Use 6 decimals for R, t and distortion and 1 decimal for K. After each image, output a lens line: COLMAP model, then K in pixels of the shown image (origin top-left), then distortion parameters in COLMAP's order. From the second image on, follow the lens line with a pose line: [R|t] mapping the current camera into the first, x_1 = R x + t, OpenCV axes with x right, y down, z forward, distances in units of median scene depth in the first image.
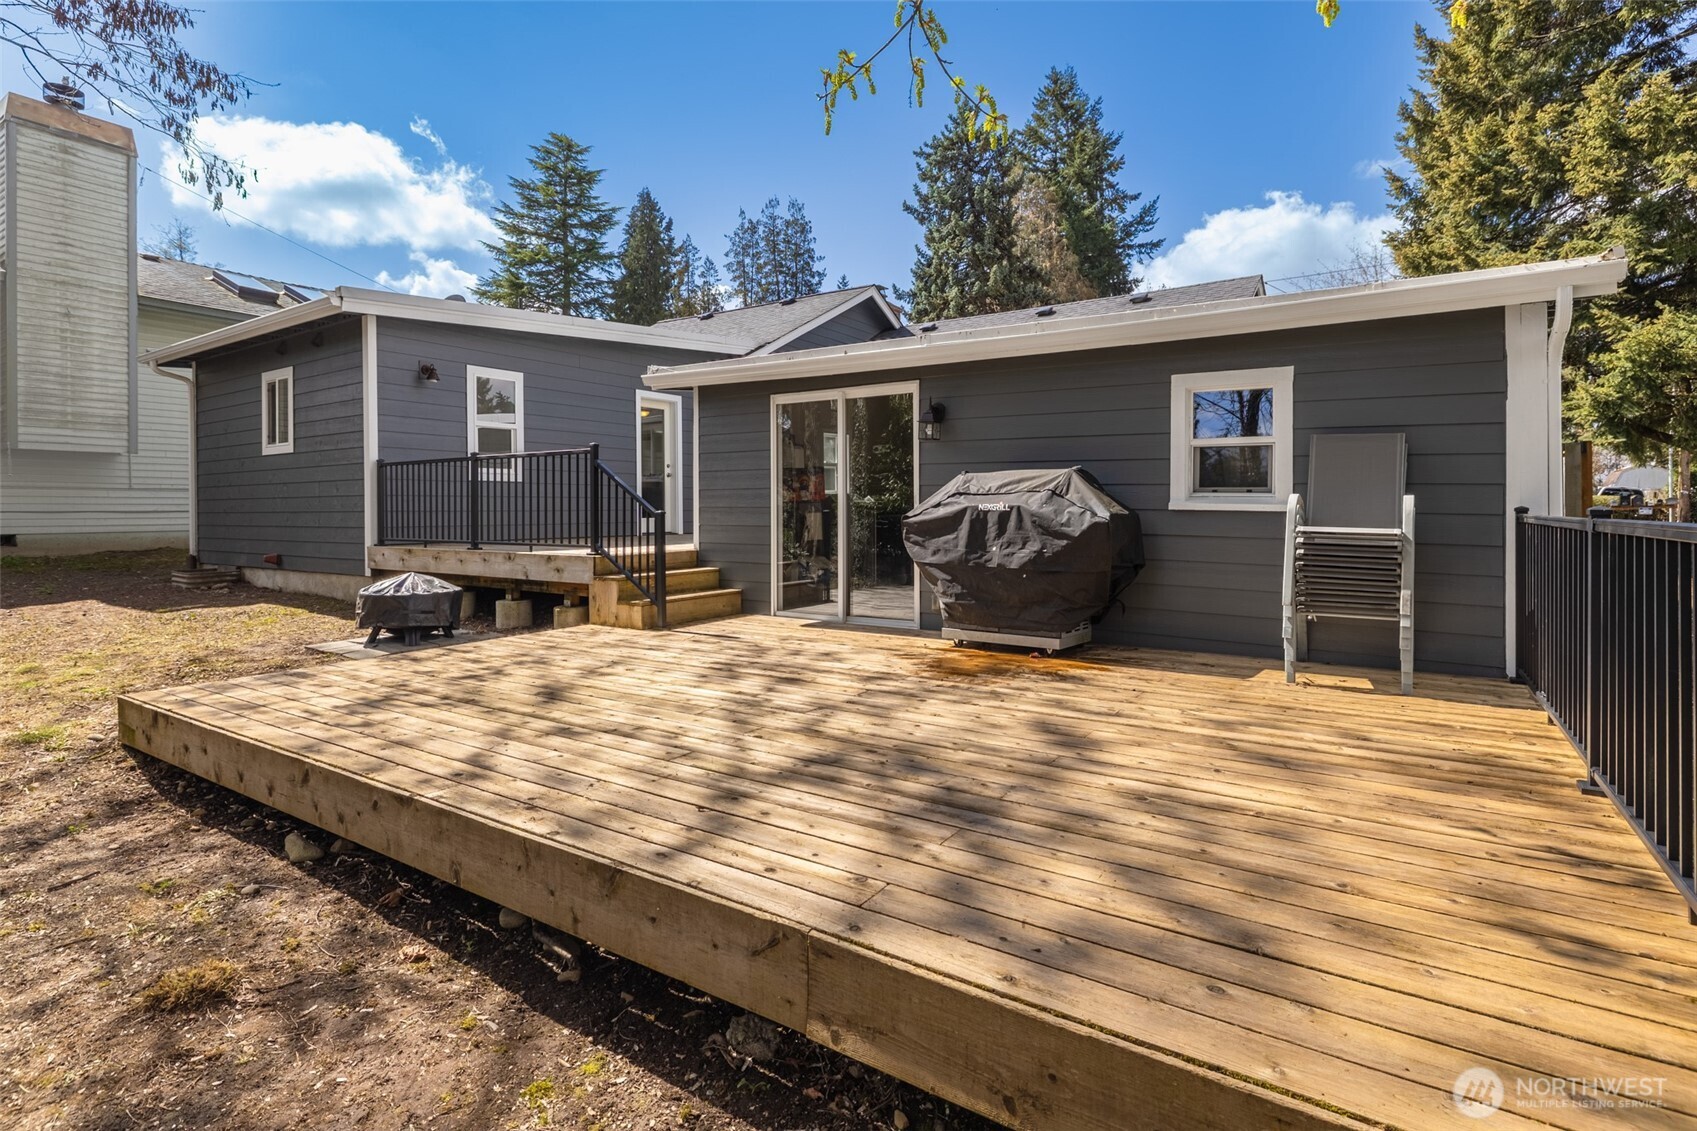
lens RADIAL K [[819.0, 0, 848.5], [0, 819.0, 565.5], [0, 0, 1]] dist [0.000944, 0.000104]
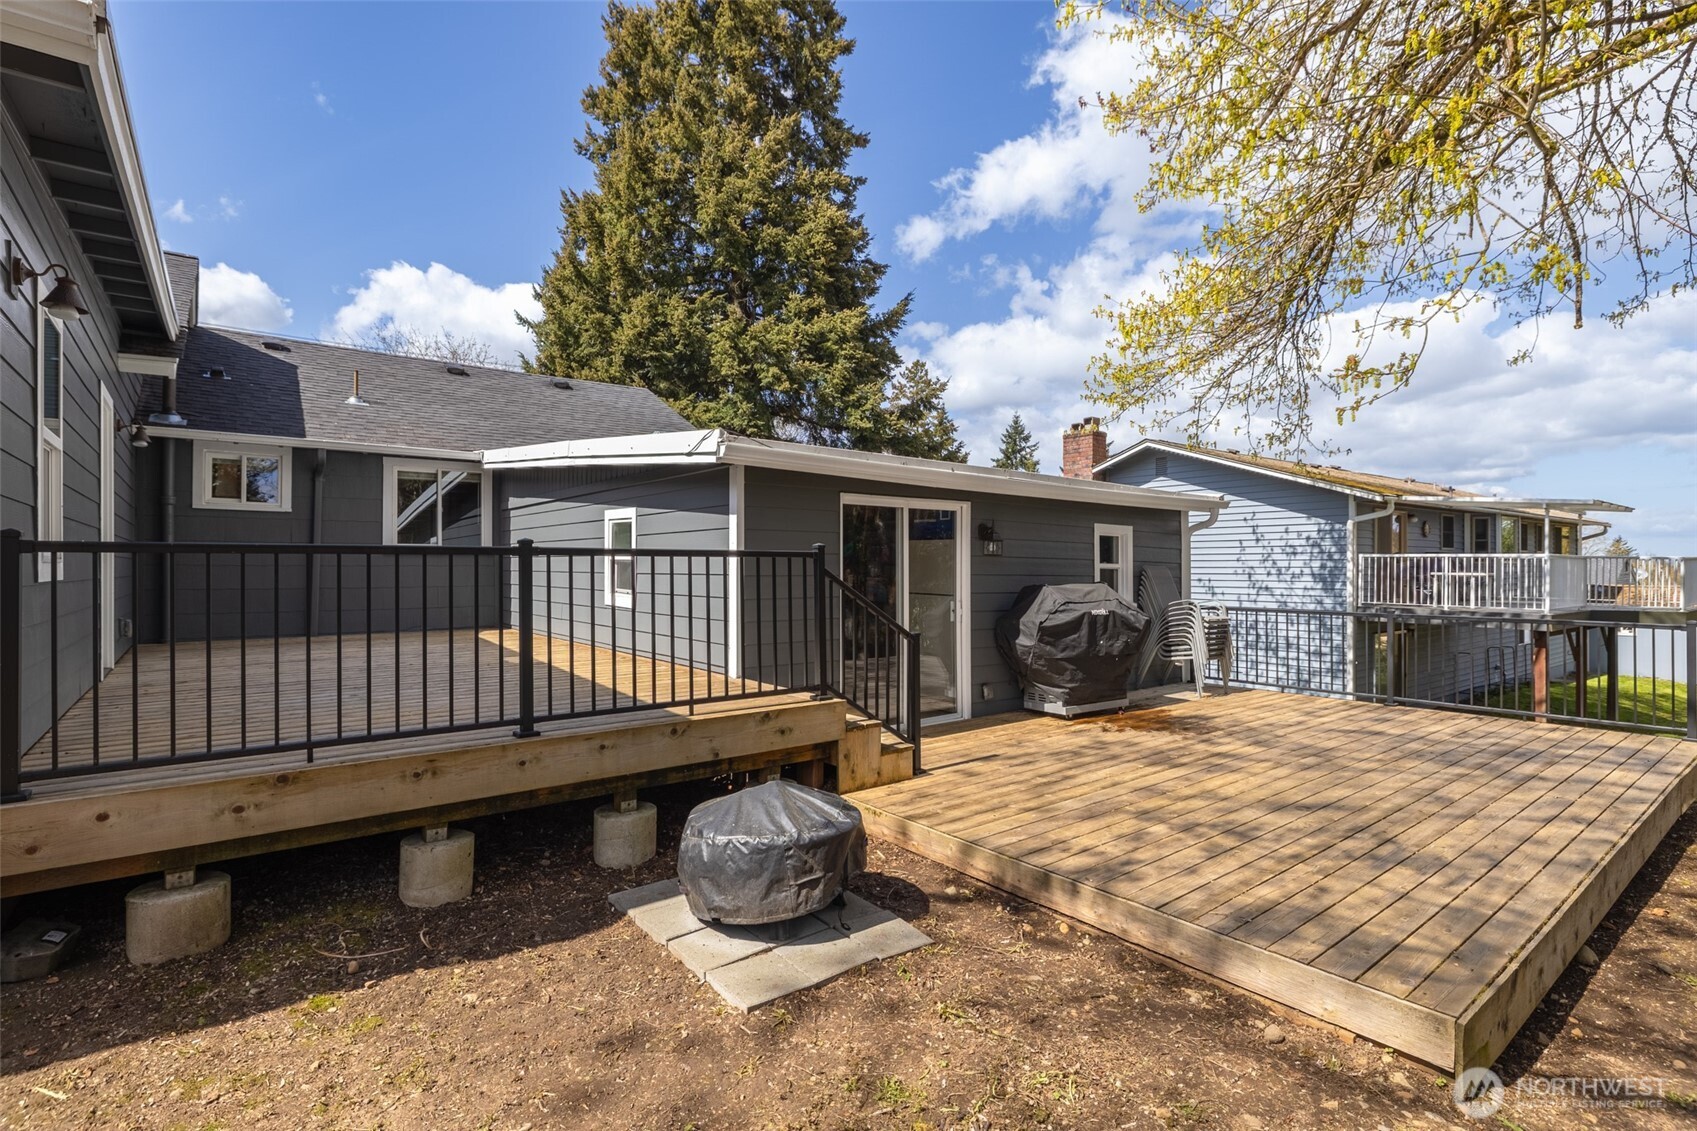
lens RADIAL K [[819.0, 0, 848.5], [0, 819.0, 565.5], [0, 0, 1]] dist [0.000944, 0.000104]
pose [[0.319829, 0.005777, 0.947458, -1.064852], [0.065490, 0.997455, -0.028189, -0.116564], [-0.945209, 0.071065, 0.318637, 0.806845]]
